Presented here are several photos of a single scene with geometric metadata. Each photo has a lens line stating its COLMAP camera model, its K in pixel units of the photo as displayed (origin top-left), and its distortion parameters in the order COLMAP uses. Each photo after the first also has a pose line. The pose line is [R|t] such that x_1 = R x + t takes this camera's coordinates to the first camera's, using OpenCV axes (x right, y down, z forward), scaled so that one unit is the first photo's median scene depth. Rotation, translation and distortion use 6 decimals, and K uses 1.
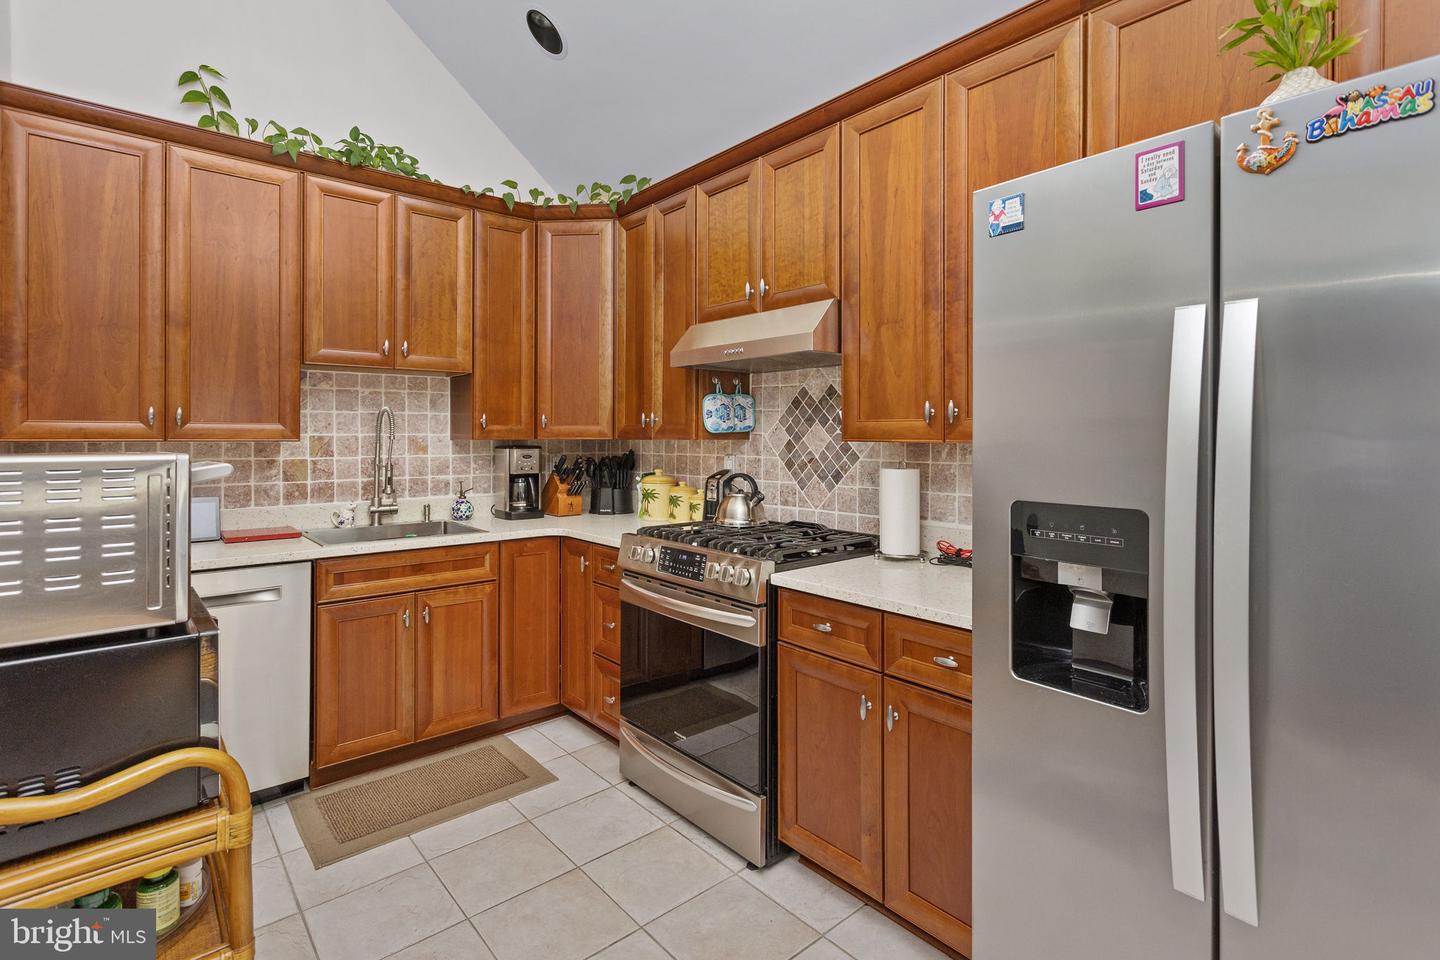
lens RADIAL K [[690.3, 0, 719.5], [0, 690.3, 436.4], [0, 0, 1]] dist [0.000184, 0.000109]
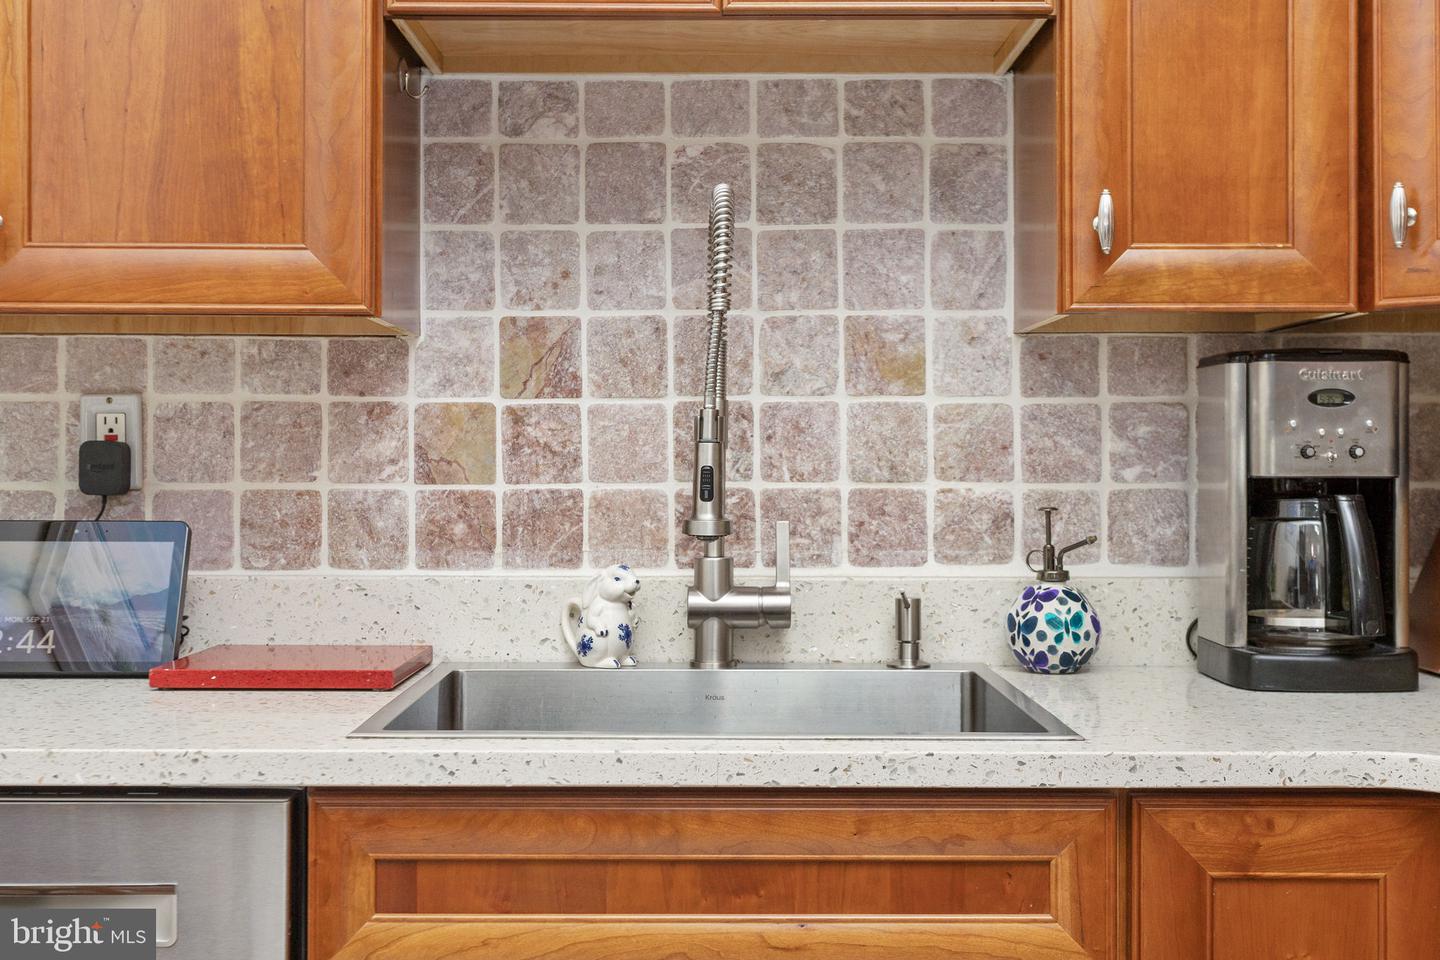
lens RADIAL K [[1804.8, 0, 720.0], [0, 1804.8, 480.0], [0, 0, 1]] dist [0.011536, 0.012265]
pose [[0.762899, 0.008256, -0.646465, -0.068831], [0.000457, 0.999911, 0.013308, 0.053009], [0.646518, -0.010448, 0.762827, 0.510499]]
